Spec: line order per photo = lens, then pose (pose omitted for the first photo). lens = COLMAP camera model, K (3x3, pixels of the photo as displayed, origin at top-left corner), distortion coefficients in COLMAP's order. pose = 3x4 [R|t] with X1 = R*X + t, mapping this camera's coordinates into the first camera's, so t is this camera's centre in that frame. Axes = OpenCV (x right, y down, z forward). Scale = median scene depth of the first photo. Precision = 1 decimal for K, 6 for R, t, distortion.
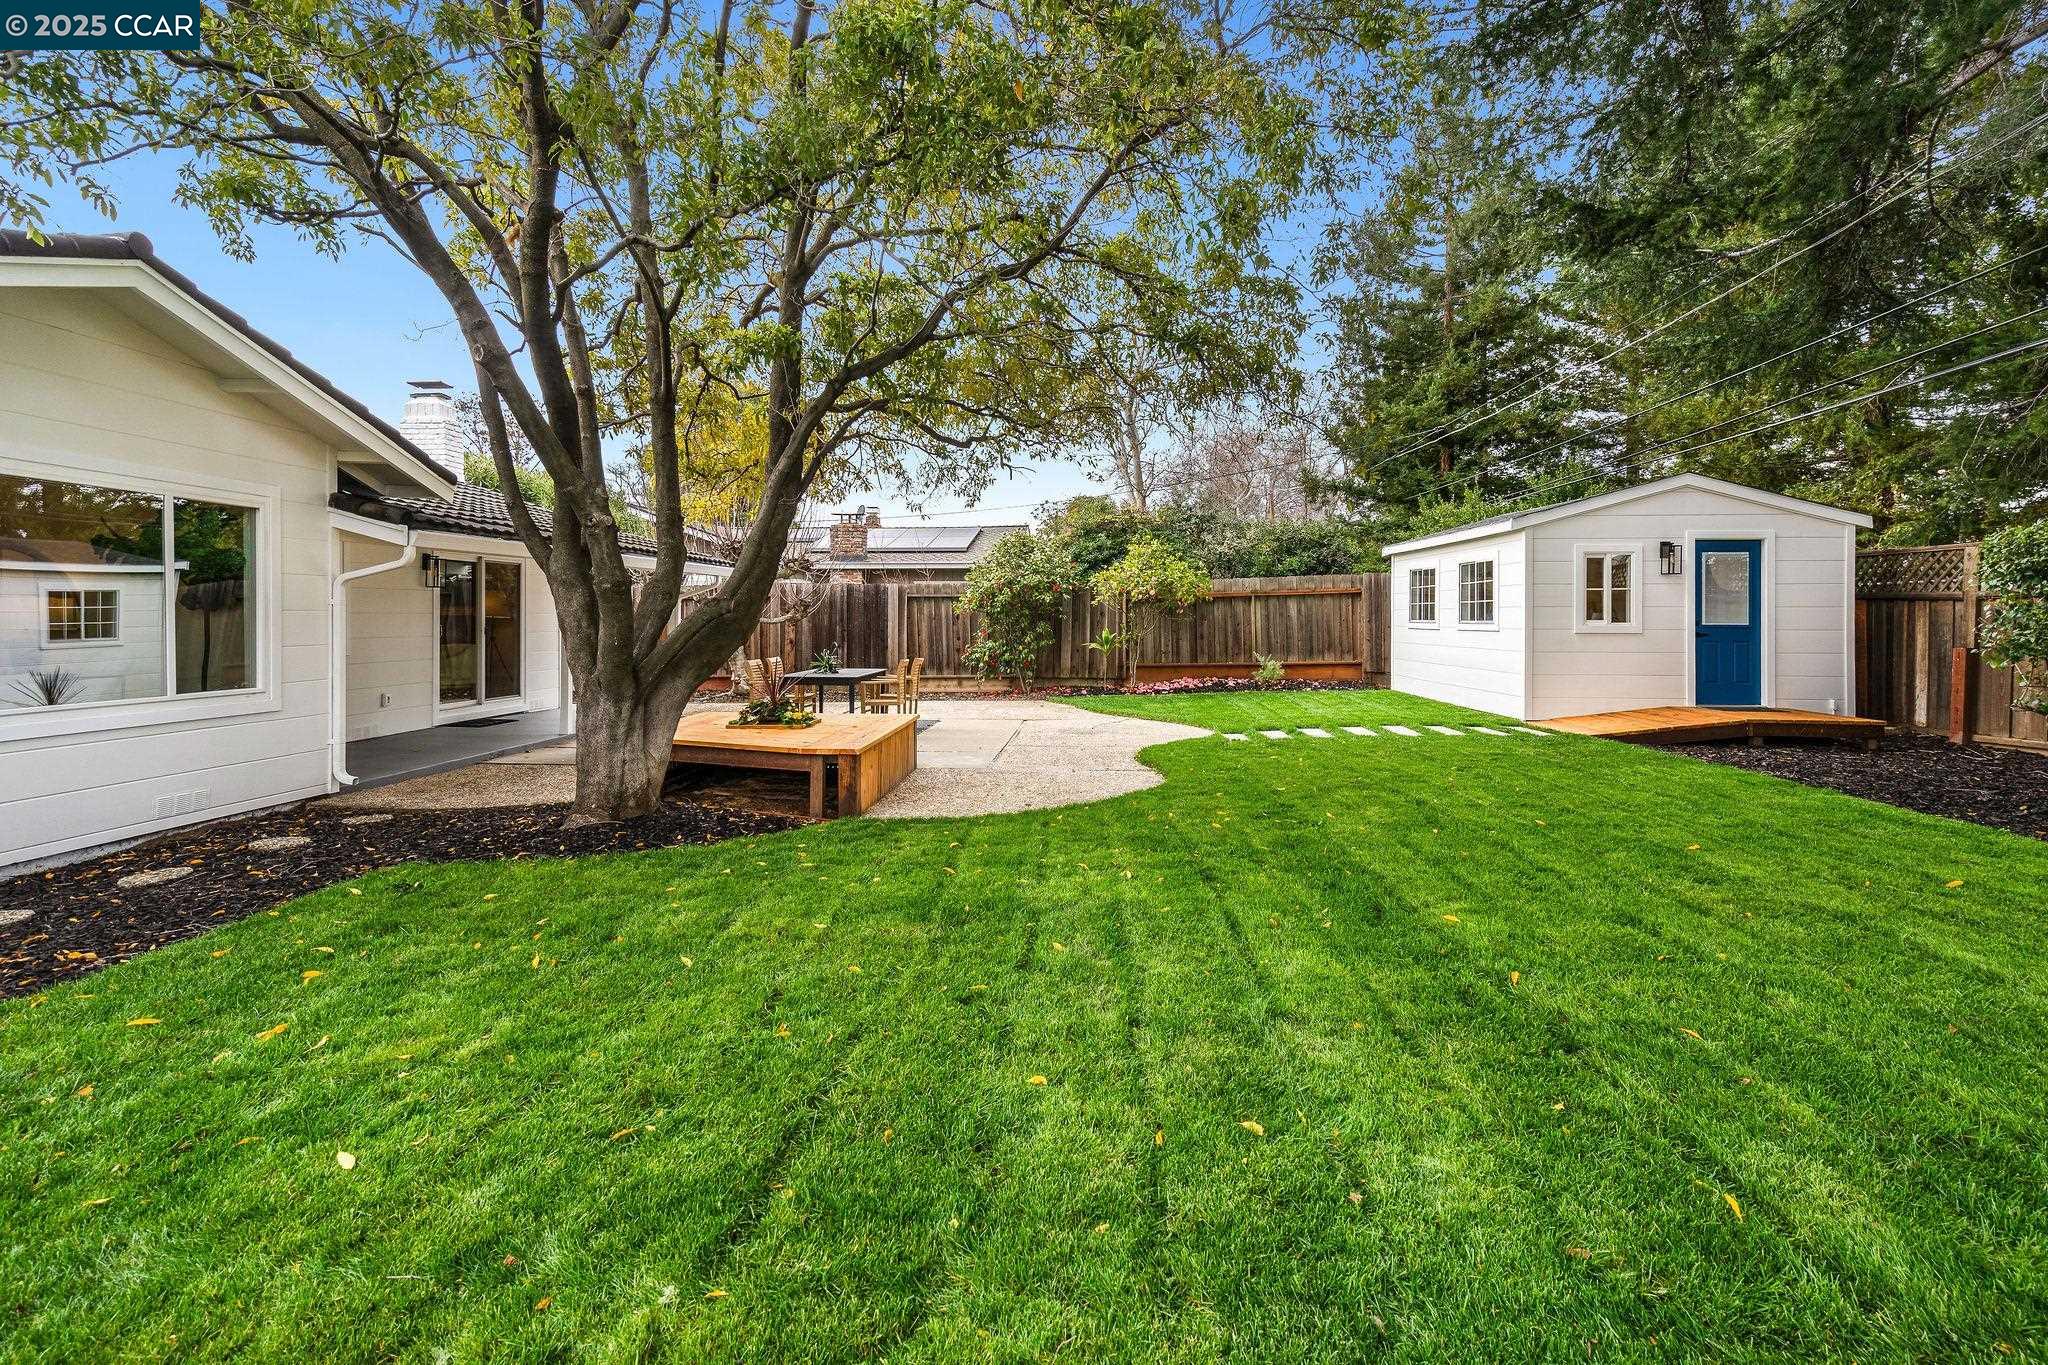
lens RADIAL K [[976.8, 0, 1023.0], [0, 976.8, 600.0], [0, 0, 1]] dist [0.029217, 0.000051]
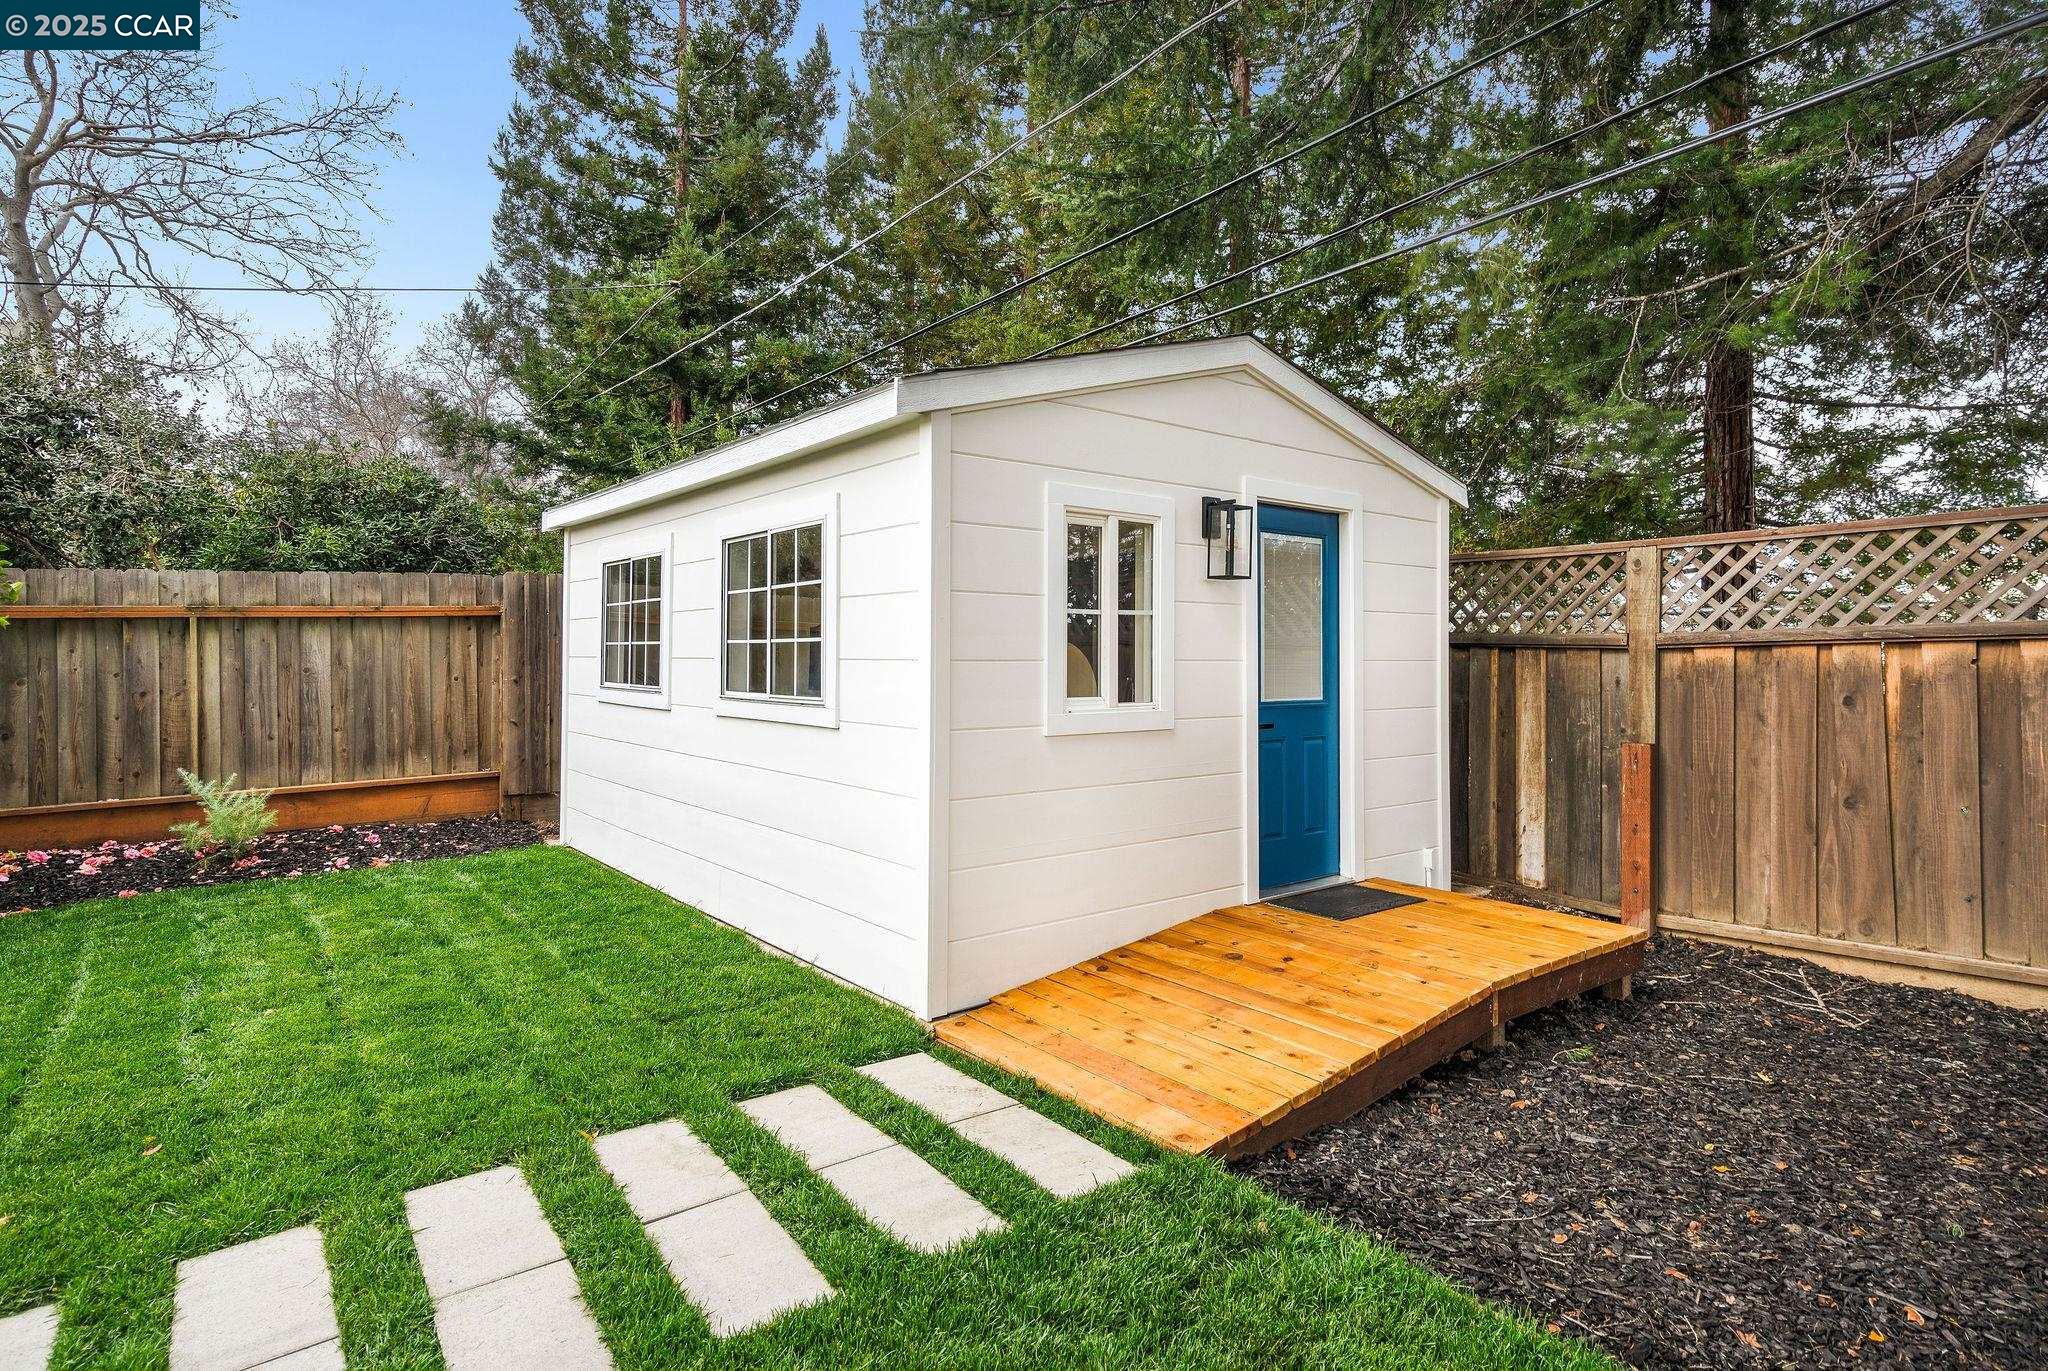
lens RADIAL K [[1083.7, 0, 1016.7], [0, 1083.7, 653.2], [0, 0, 1]] dist [0.021801, -0.000002]
pose [[0.754824, 0.004011, 0.655915, 0.231678], [-0.015153, 0.999821, 0.011324, 0.000025], [-0.655752, -0.018486, 0.754750, 0.553808]]
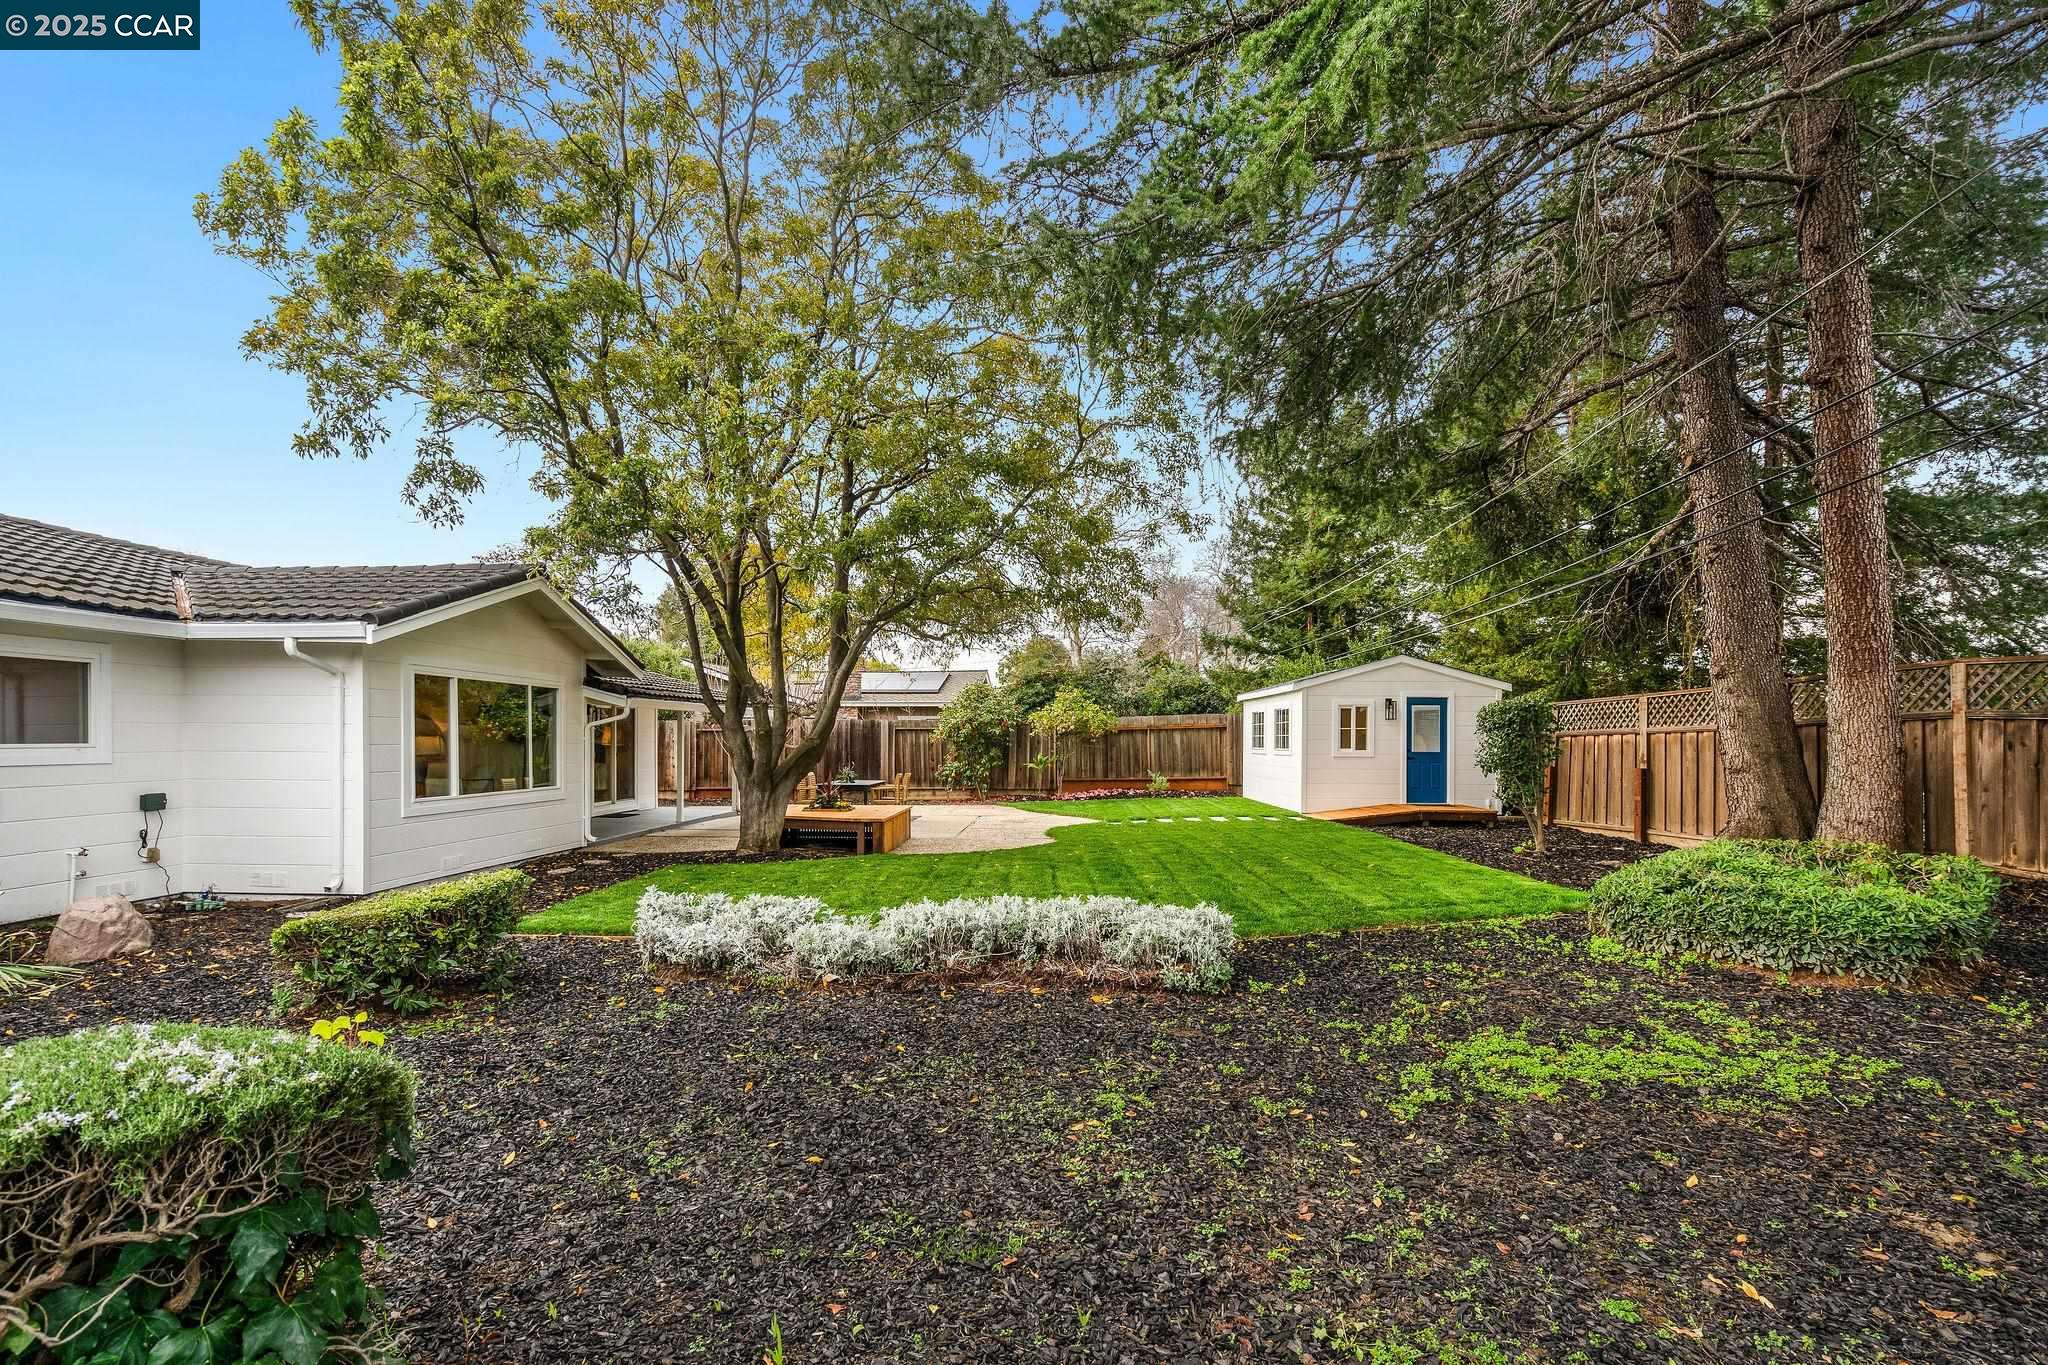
lens RADIAL K [[931.4, 0, 1024.0], [0, 931.4, 682.5], [0, 0, 1]] dist [0.036901, 0.000055]
pose [[0.999343, 0.004202, 0.035986, 0.015577], [-0.002604, 0.999013, -0.044336, -0.013182], [-0.036137, 0.044214, 0.998368, -0.354314]]
